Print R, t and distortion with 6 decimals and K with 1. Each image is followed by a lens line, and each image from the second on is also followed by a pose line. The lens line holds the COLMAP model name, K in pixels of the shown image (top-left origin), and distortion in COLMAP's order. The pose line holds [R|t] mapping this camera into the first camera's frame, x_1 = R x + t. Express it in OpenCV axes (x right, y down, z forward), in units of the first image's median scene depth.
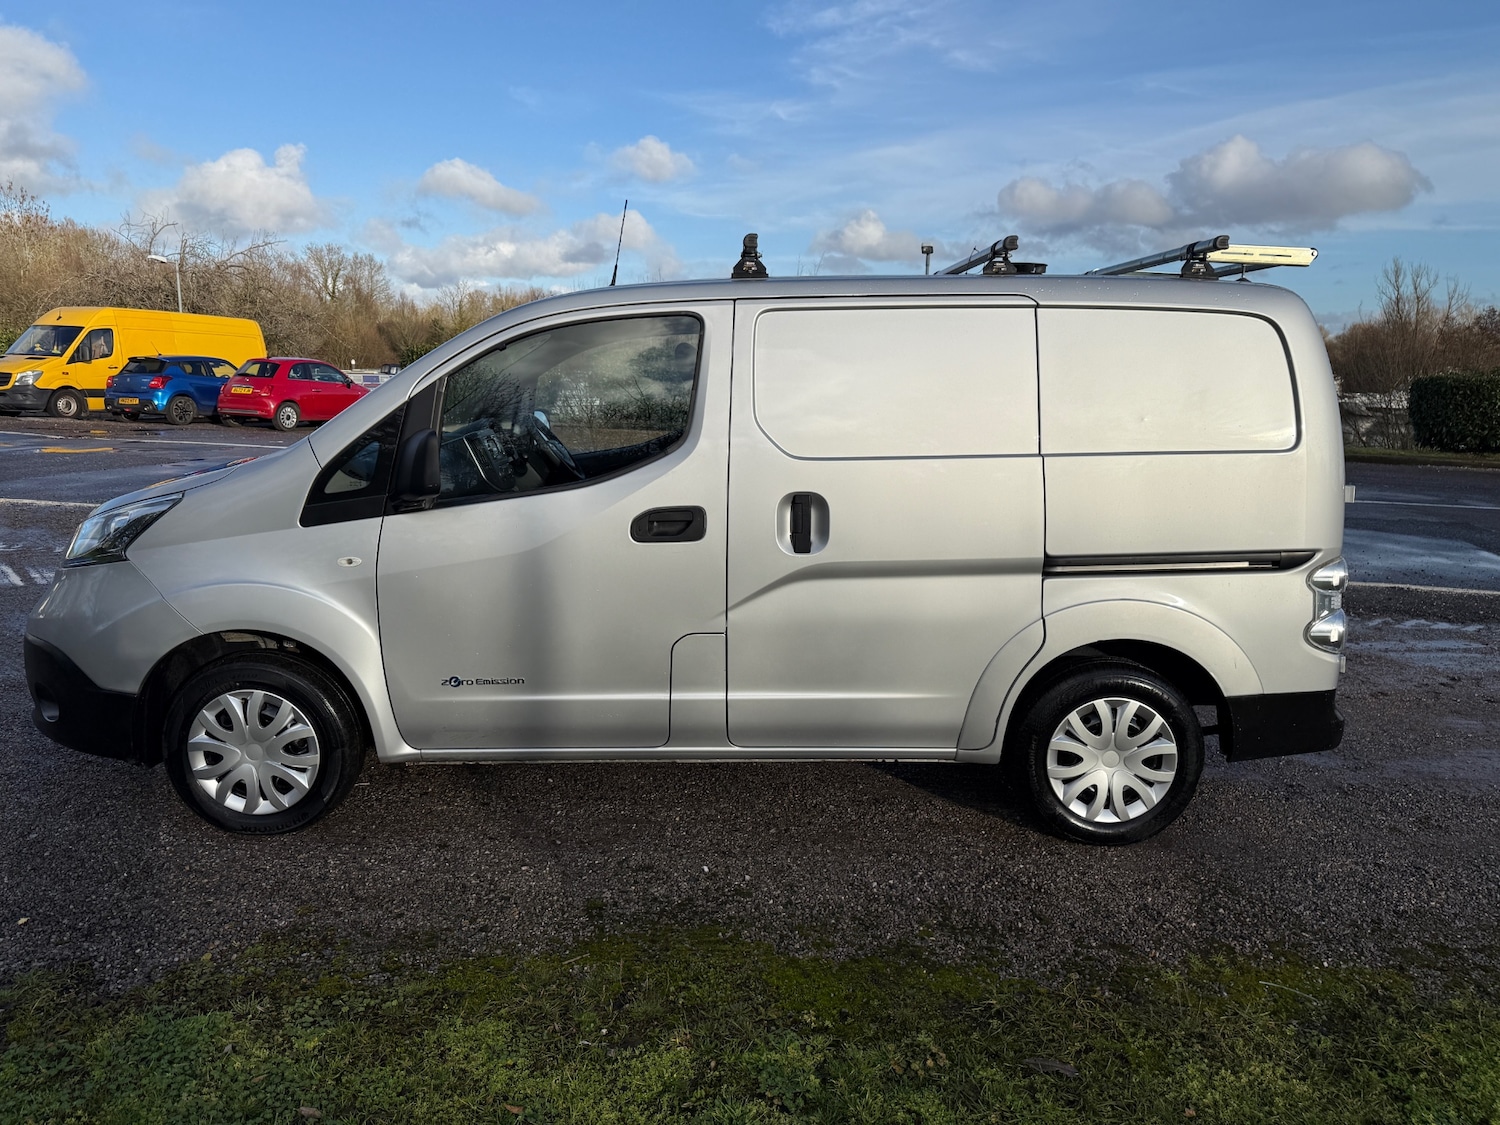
lens RADIAL K [[1059.3, 0, 746.3], [0, 1059.3, 564.9], [0, 0, 1]] dist [0.017646, -0.020891]
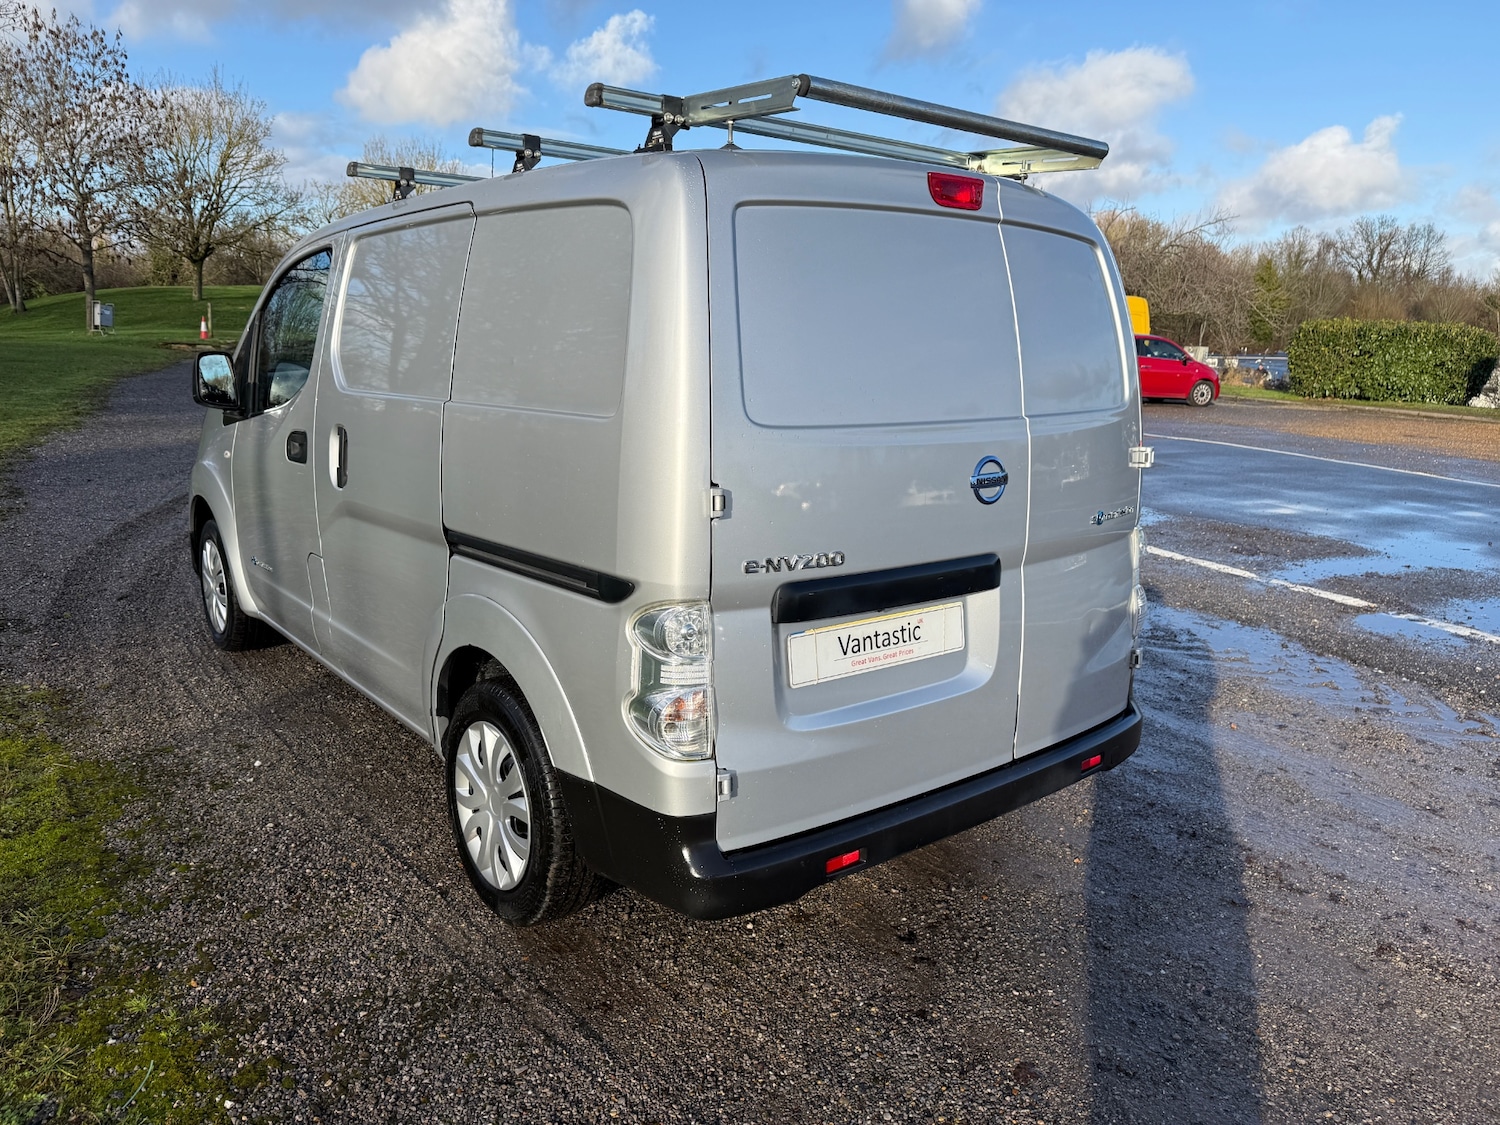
lens RADIAL K [[1059.3, 0, 755.8], [0, 1059.3, 560.4], [0, 0, 1]] dist [0.017646, -0.020891]
pose [[0.628810, 0.162442, -0.760402, 1.036743], [-0.153718, 0.984604, 0.083222, -0.086993], [0.762213, 0.064557, 0.644099, 0.633599]]
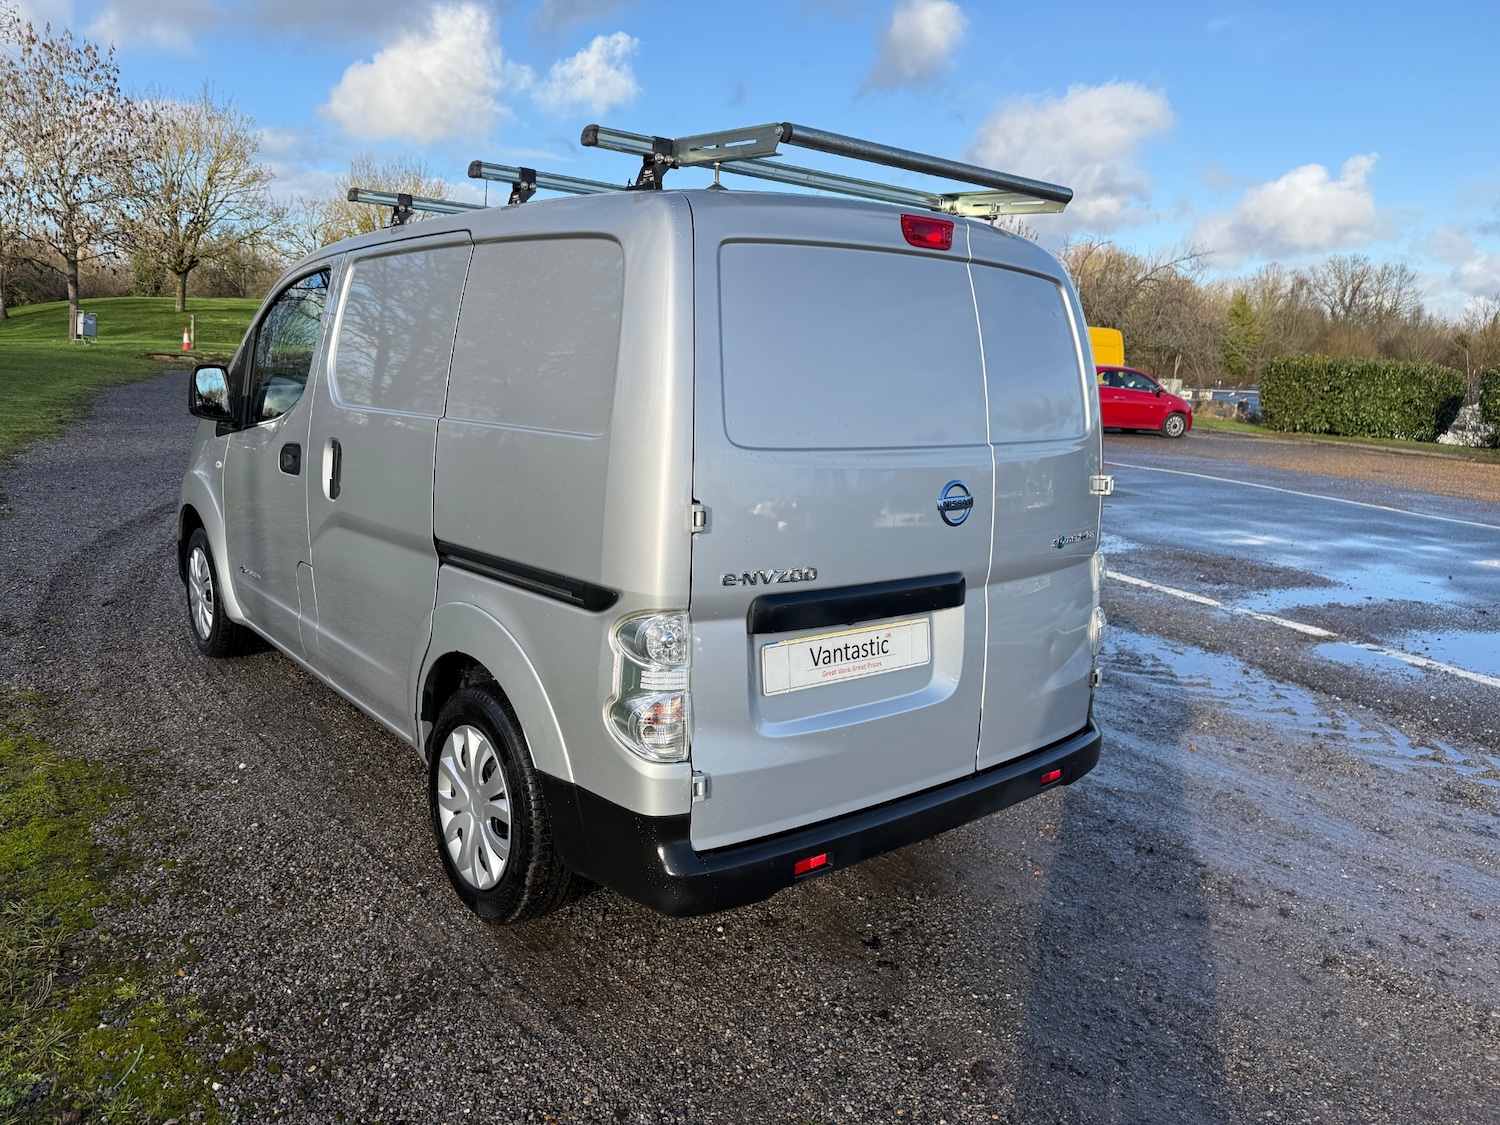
lens RADIAL K [[1059.3, 0, 741.5], [0, 1059.3, 555.6], [0, 0, 1]] dist [0.017646, -0.020891]
pose [[0.633102, 0.155708, -0.758246, 1.063863], [-0.173530, 0.983177, 0.057008, -0.084725], [0.754367, 0.095487, 0.649471, 0.609991]]
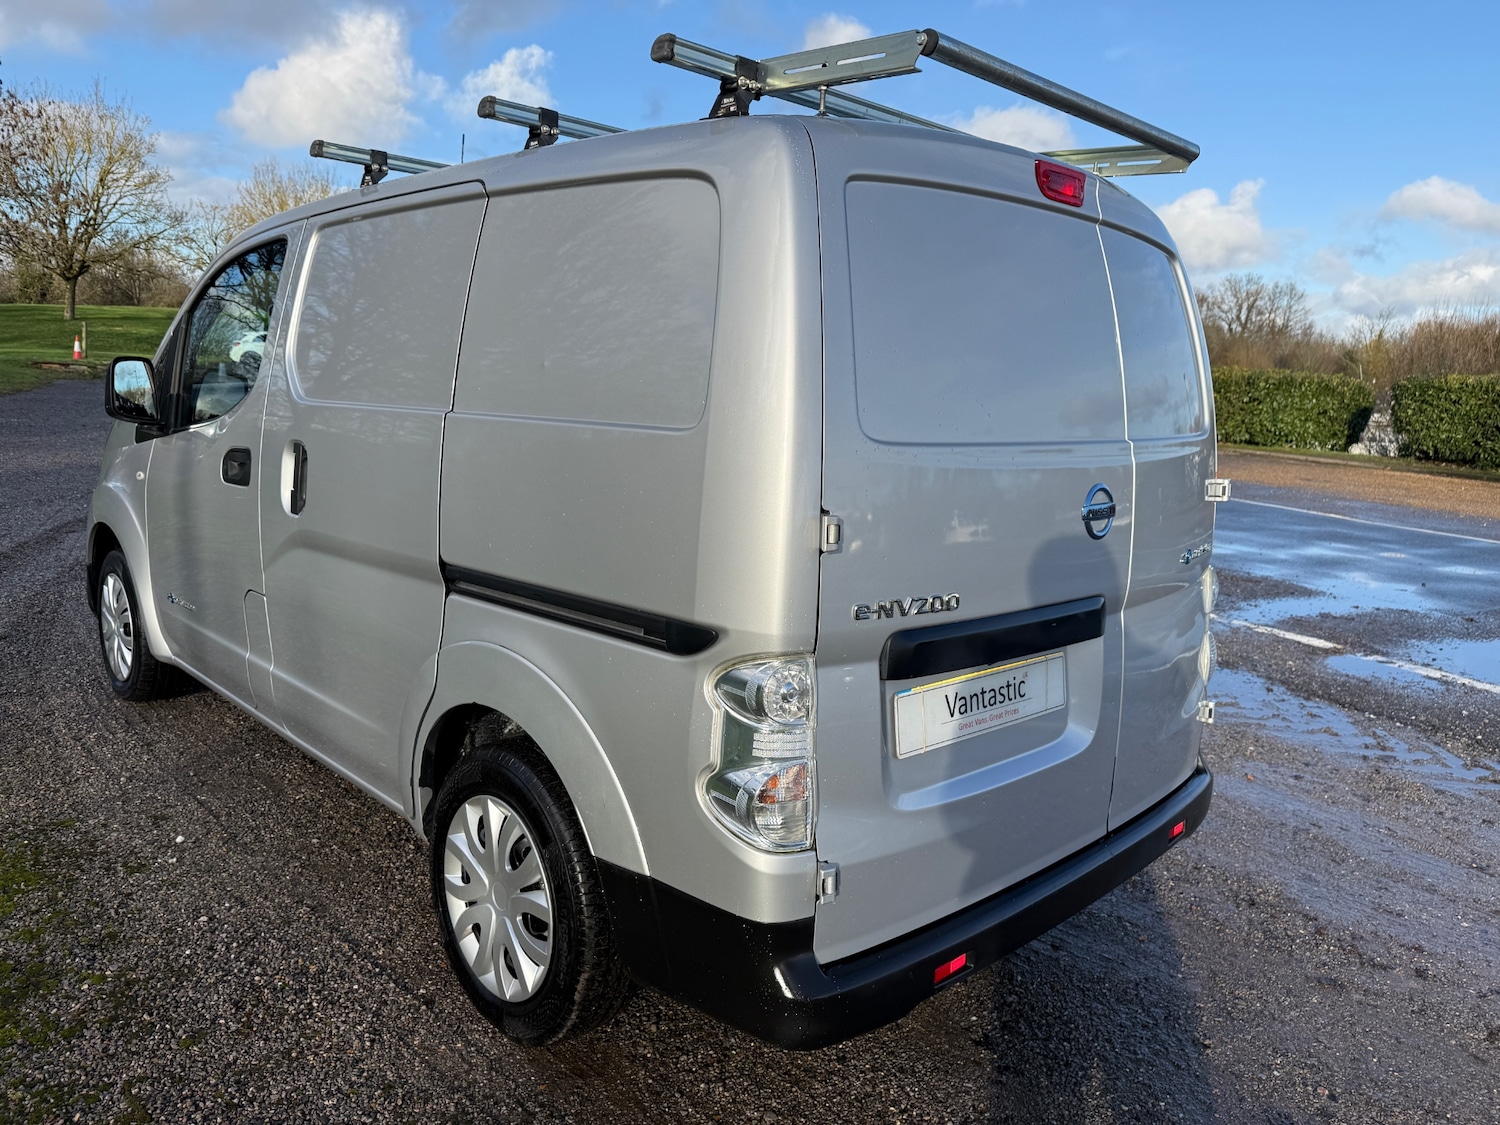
lens RADIAL K [[1059.3, 0, 750.6], [0, 1059.3, 556.6], [0, 0, 1]] dist [0.017646, -0.020891]
pose [[0.695838, 0.138935, -0.704633, 0.882895], [-0.164869, 0.985810, 0.031565, -0.065126], [0.699019, 0.094208, 0.708870, 0.629559]]
